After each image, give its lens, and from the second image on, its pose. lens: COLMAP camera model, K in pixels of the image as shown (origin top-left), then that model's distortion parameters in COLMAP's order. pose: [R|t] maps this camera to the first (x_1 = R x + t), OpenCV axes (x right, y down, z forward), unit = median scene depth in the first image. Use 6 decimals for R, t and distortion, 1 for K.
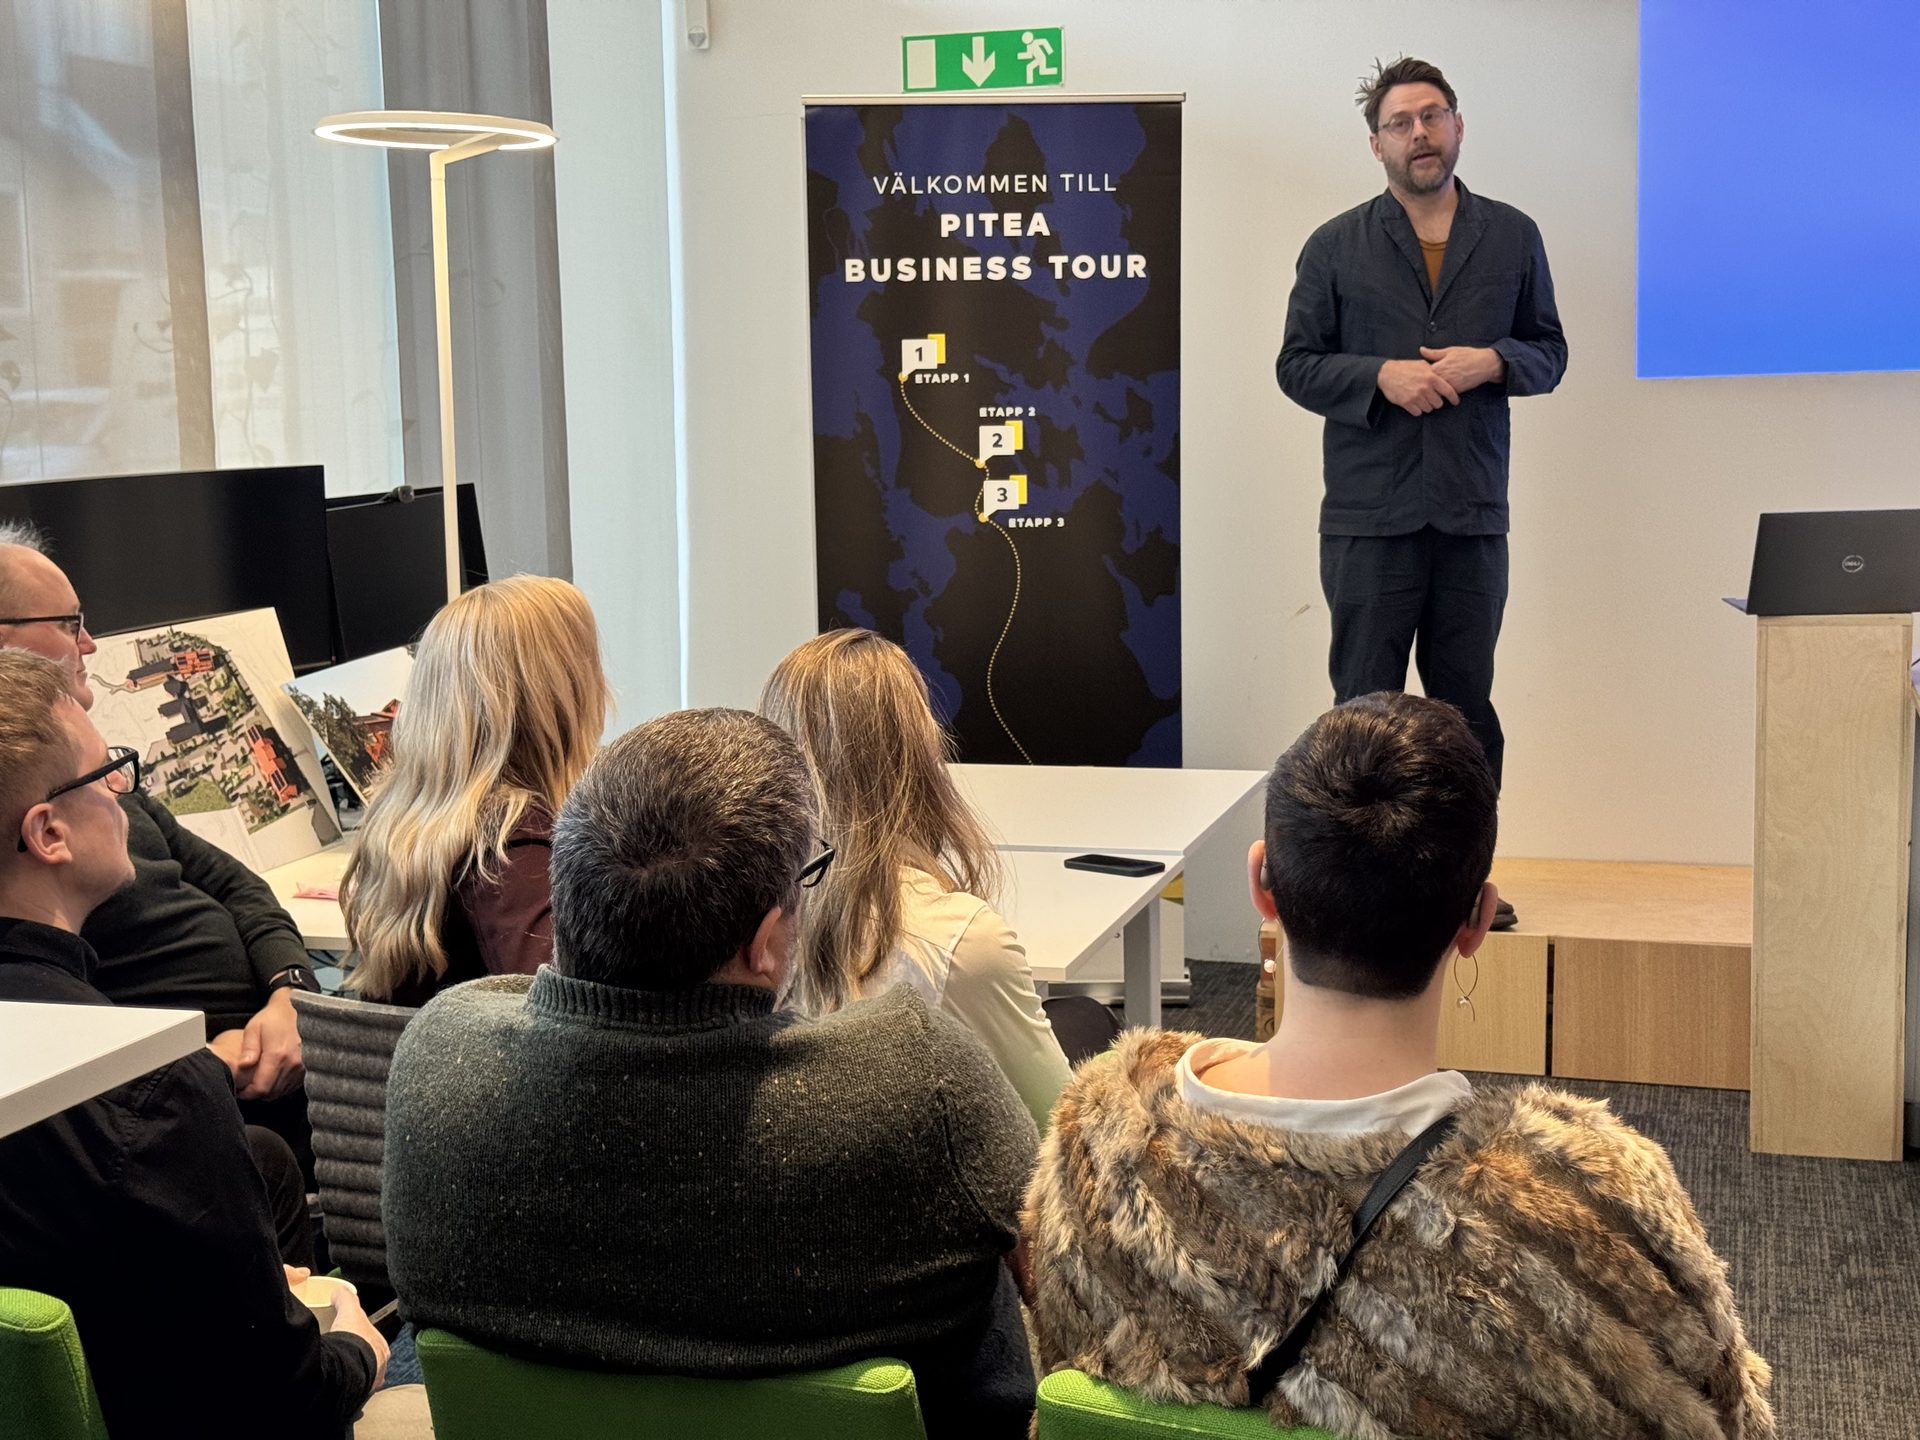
lens RADIAL K [[2682.9, 0, 951.7], [0, 2682.9, 722.5], [0, 0, 1]] dist [0.170035, -0.151480]
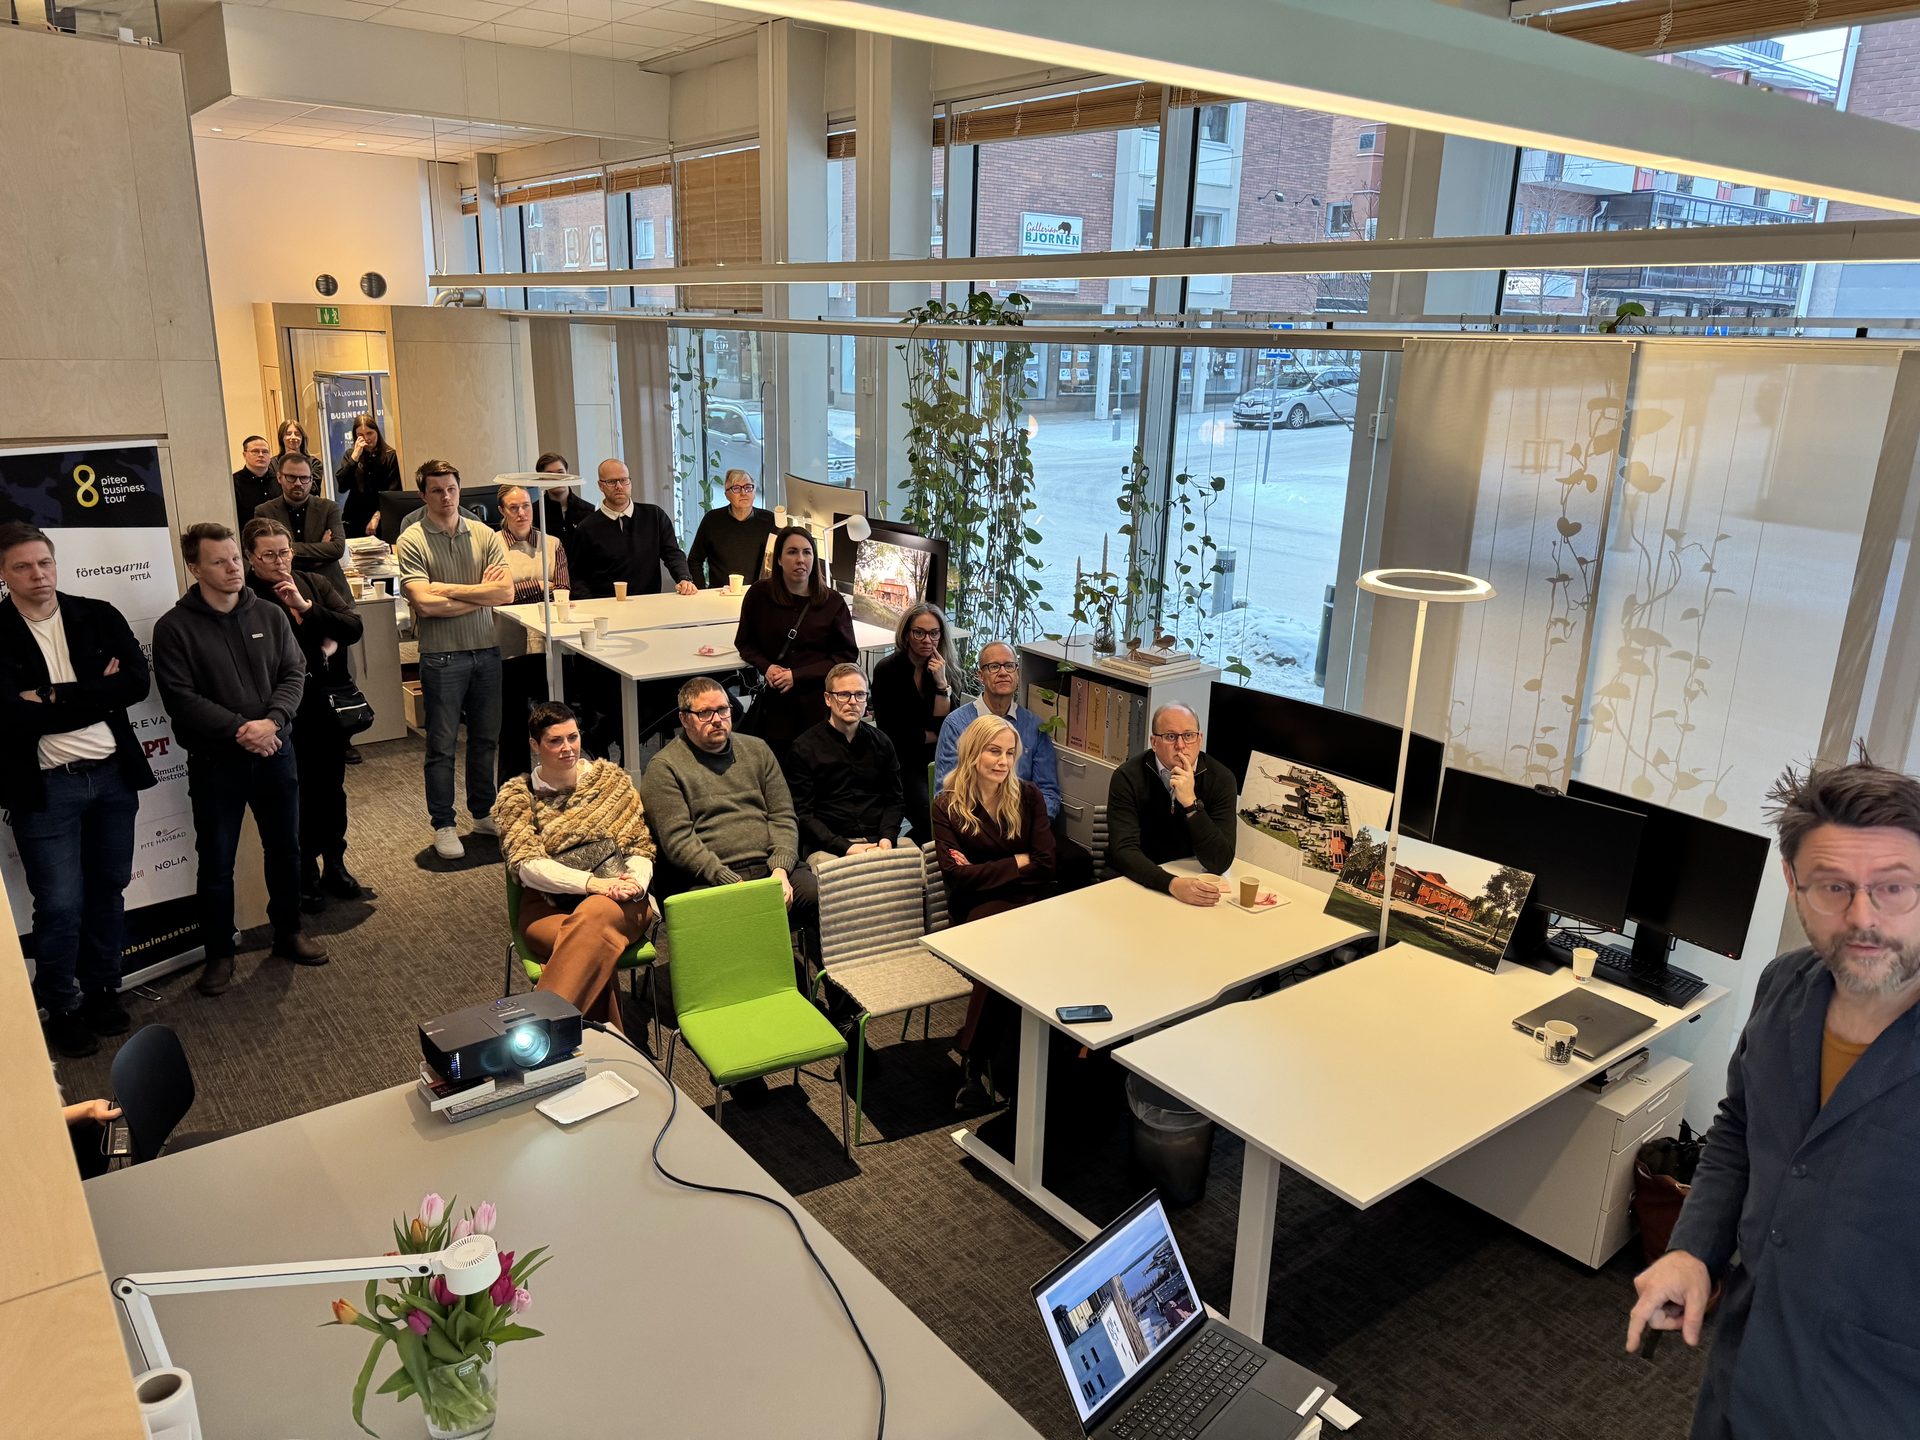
lens RADIAL K [[1338.8, 0, 955.5], [0, 1338.8, 716.5], [0, 0, 1]] dist [0.154220, -0.241187]
pose [[-0.593976, 0.214932, -0.775240, 0.738413], [-0.126474, 0.926719, 0.353831, -0.422239], [0.794479, 0.308215, -0.523265, 1.264812]]
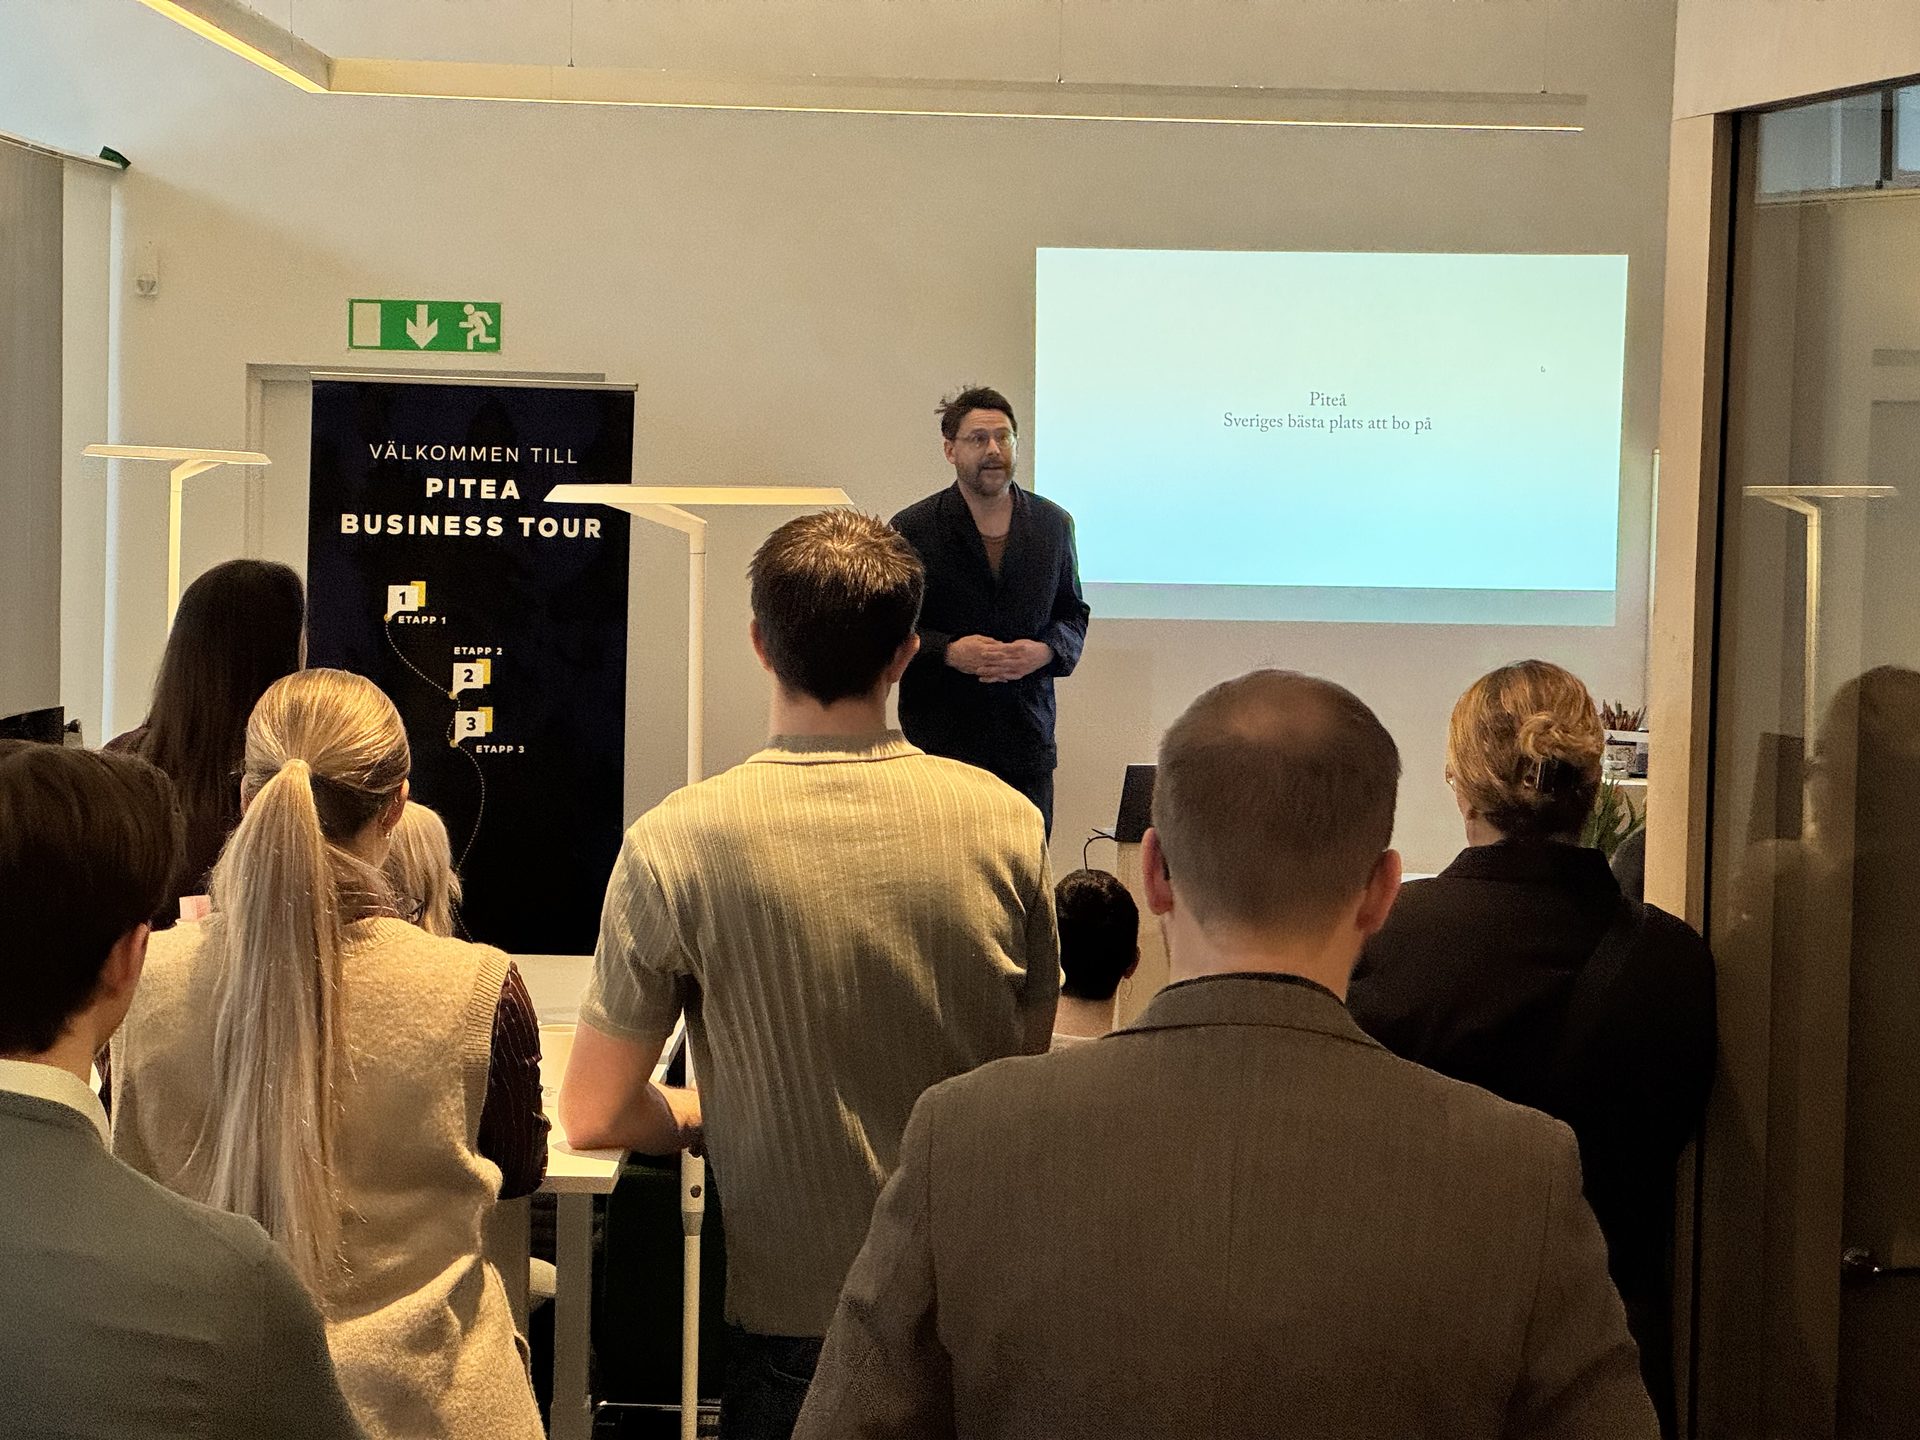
lens RADIAL K [[4158.3, 0, 994.1], [0, 4158.3, 713.5], [0, 0, 1]] dist [-0.354331, 7.283441]
pose [[0.952679, 0.022949, 0.303109, -0.408069], [-0.002402, 0.997683, -0.067988, 0.038220], [-0.303967, 0.064043, 0.950527, -0.973895]]
